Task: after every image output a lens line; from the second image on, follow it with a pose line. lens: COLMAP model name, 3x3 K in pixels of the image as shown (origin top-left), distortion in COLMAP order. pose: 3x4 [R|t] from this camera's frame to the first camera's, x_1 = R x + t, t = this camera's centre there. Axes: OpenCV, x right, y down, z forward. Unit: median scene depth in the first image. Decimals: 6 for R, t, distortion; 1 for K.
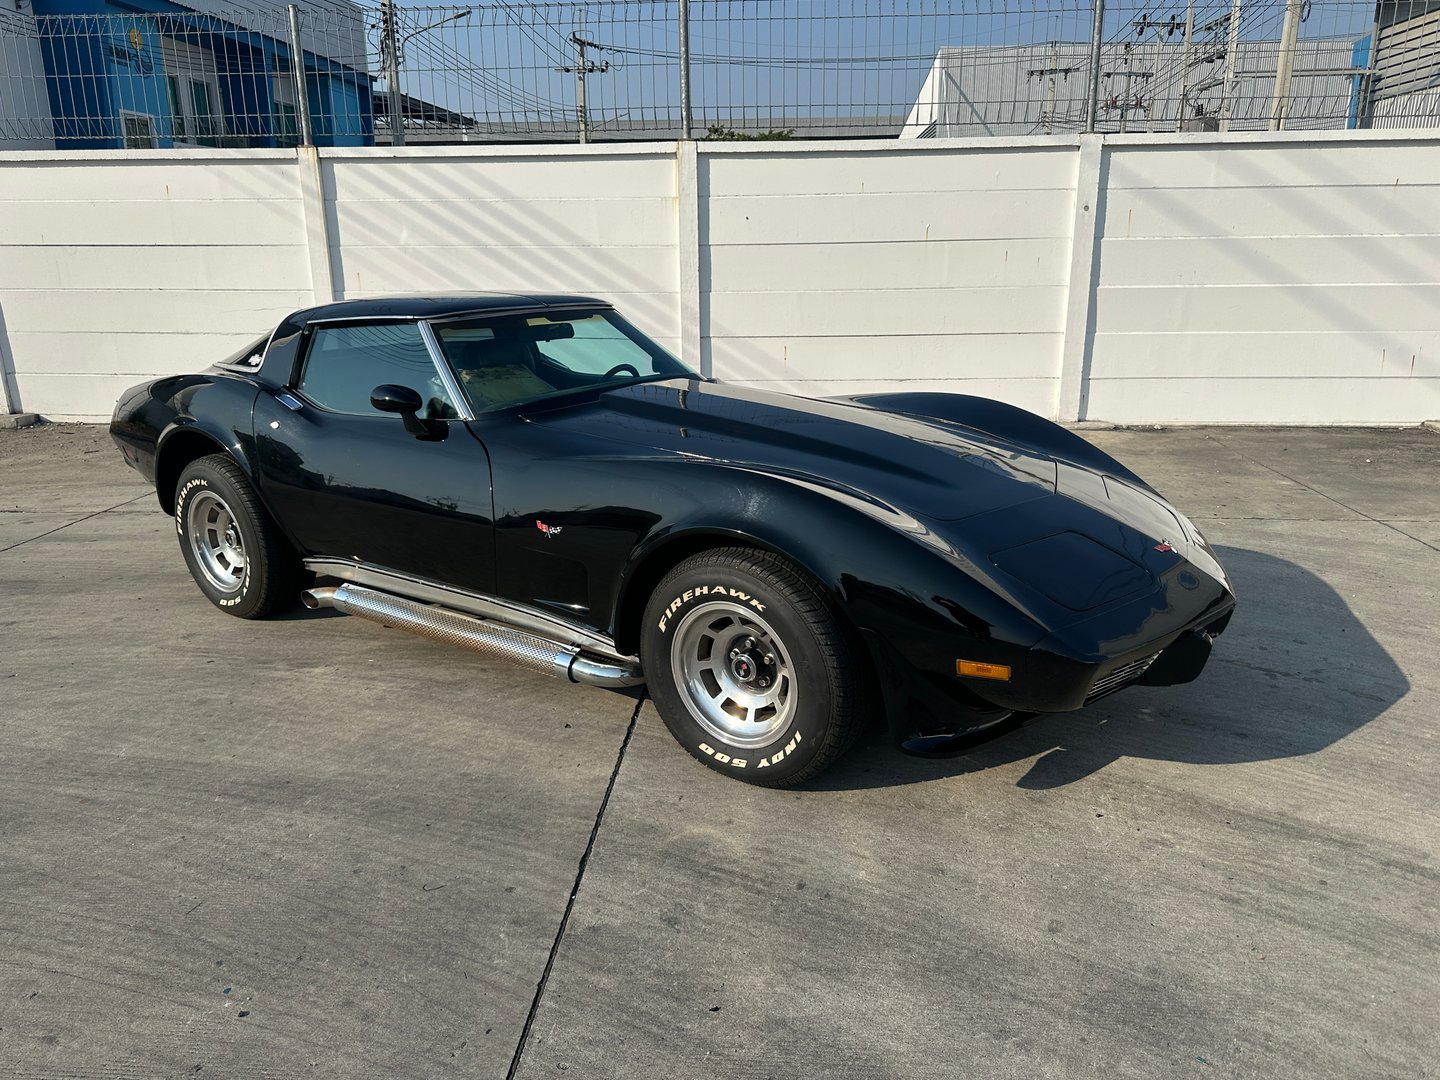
lens RADIAL K [[1031.9, 0, 736.8], [0, 1031.9, 541.8], [0, 0, 1]] dist [0.021033, -0.032211]
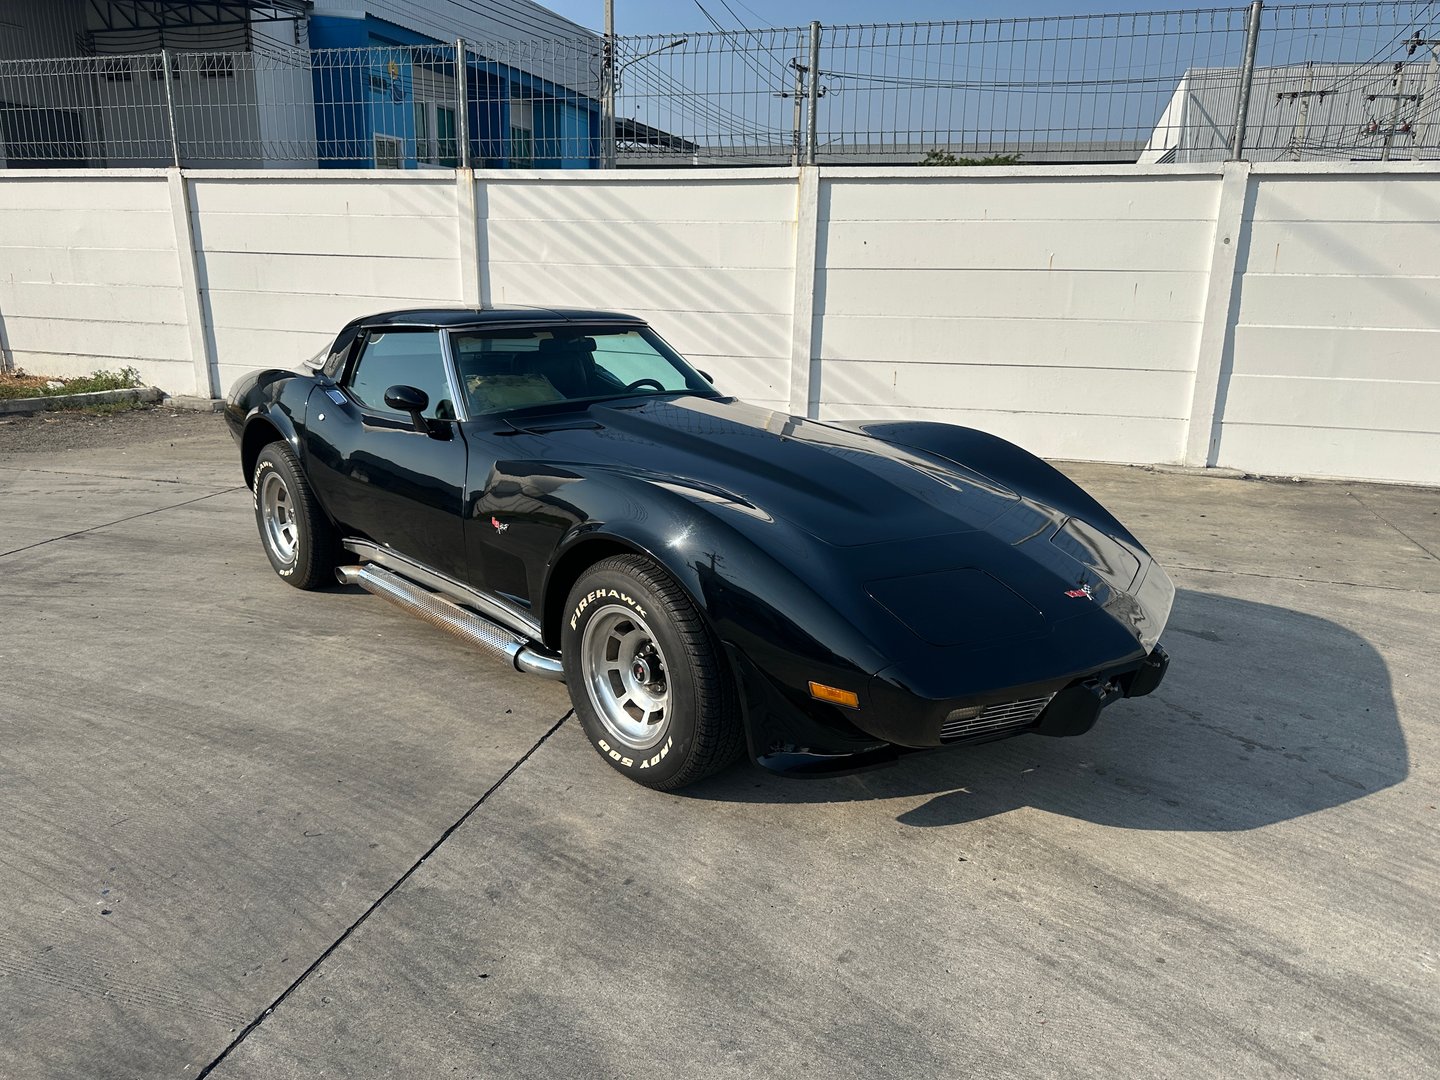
lens RADIAL K [[1031.5, 0, 723.8], [0, 1031.5, 550.9], [0, 0, 1]] dist [0.020301, -0.030681]
pose [[0.975750, 0.083143, -0.202481, 0.221502], [-0.085587, 0.996325, -0.003331, -0.002074], [0.201459, 0.020580, 0.979281, -0.003298]]
